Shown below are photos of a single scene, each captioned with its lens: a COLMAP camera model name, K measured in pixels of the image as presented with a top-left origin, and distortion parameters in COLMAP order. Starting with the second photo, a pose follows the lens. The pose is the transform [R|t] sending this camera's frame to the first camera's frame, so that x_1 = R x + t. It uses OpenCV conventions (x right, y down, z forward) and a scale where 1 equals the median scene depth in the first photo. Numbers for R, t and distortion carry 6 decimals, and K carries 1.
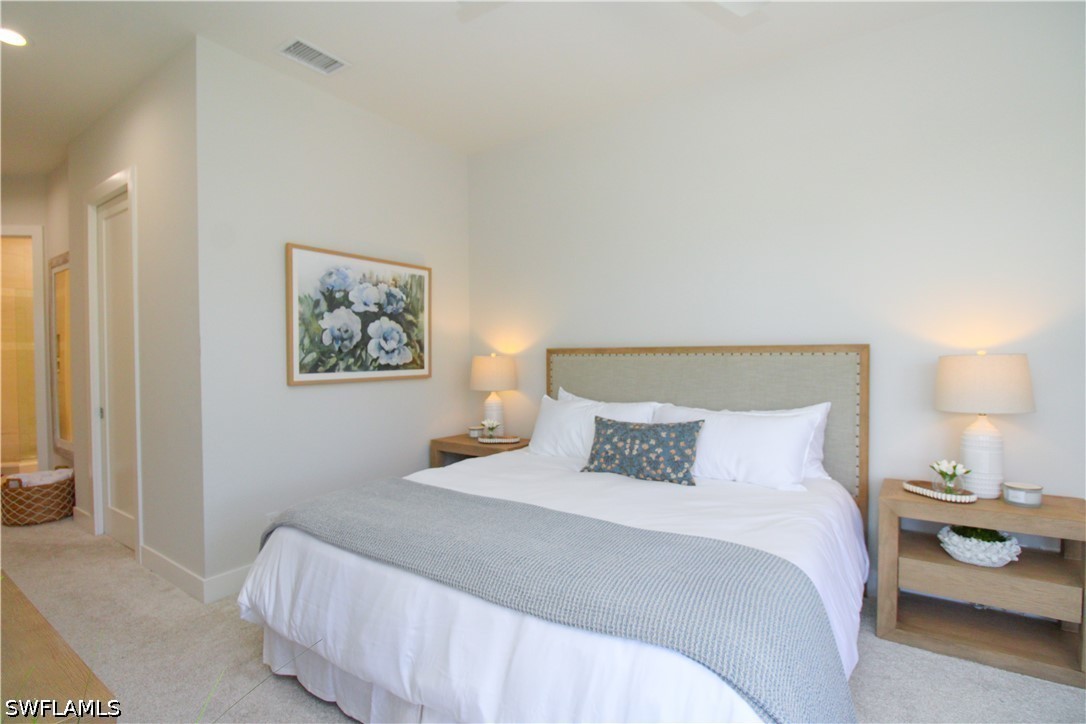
lens RADIAL K [[514.2, 0, 543.0], [0, 514.2, 362.0], [0, 0, 1]] dist [0.000820, -0.013319]
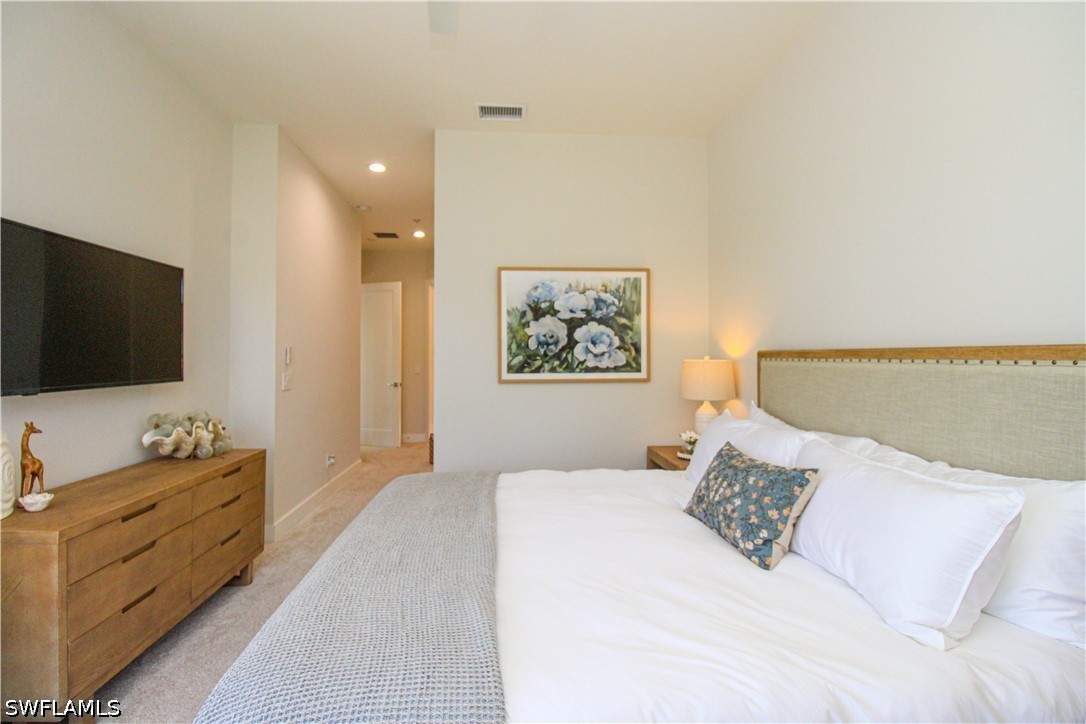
lens RADIAL K [[500.1, 0, 541.1], [0, 500.1, 350.5], [0, 0, 1]] dist [0.014738, -0.012527]
pose [[0.632450, -0.005243, -0.774583, 0.451924], [-0.012391, 0.999781, -0.016885, -0.011336], [0.774502, 0.020277, 0.632247, 0.292230]]
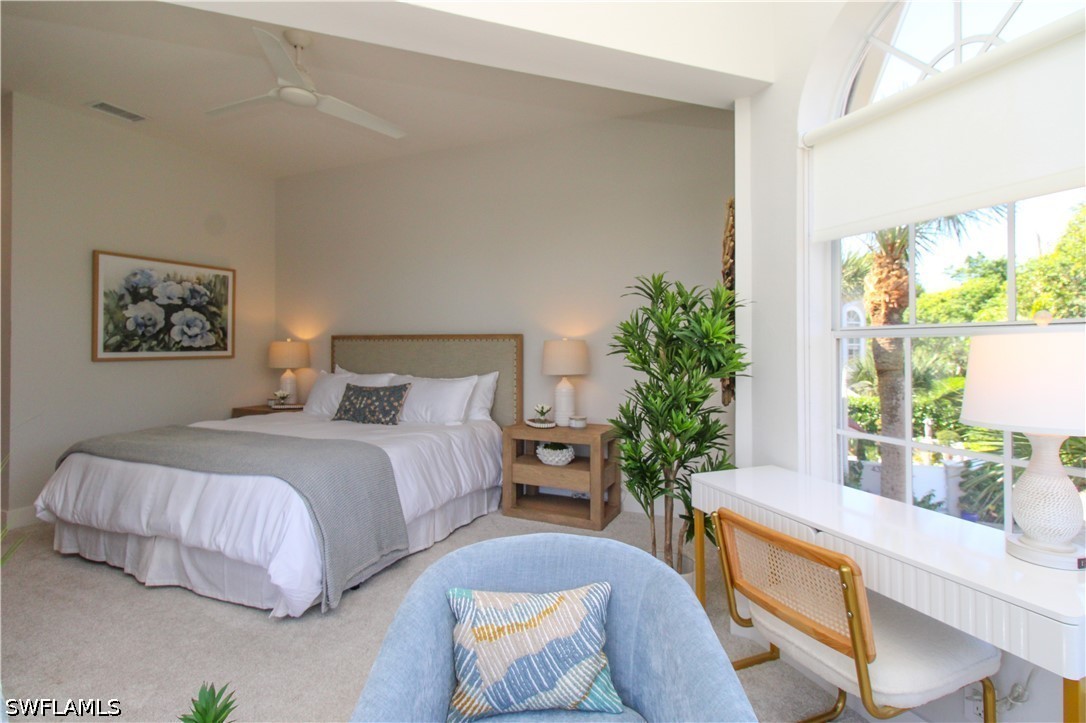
lens RADIAL K [[523.5, 0, 542.7], [0, 523.5, 340.2], [0, 0, 1]] dist [0.026437, -0.013437]
pose [[0.981242, 0.009587, 0.192543, 0.314983], [-0.004849, 0.999674, -0.025064, 0.019188], [-0.192720, 0.023660, 0.980968, -0.459217]]
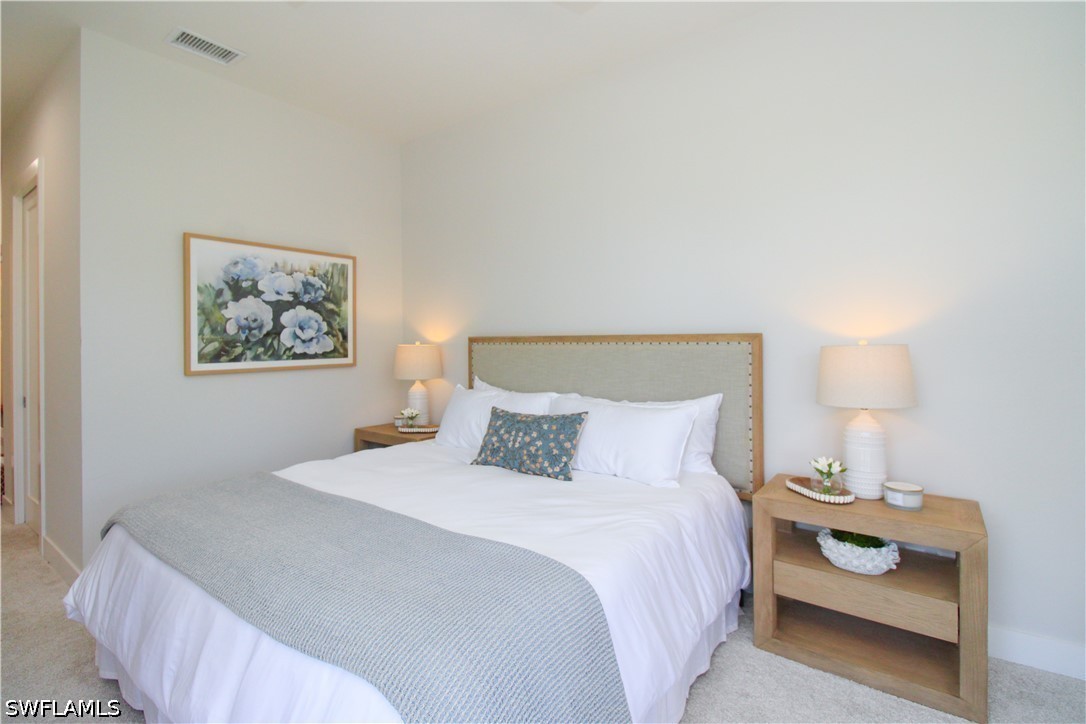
lens RADIAL K [[501.3, 0, 542.0], [0, 501.3, 338.2], [0, 0, 1]] dist [0.013503, -0.013081]
pose [[0.999664, -0.001906, -0.025863, 0.200427], [0.001458, 0.999849, -0.017314, -0.007734], [0.025892, 0.017271, 0.999516, 0.040114]]
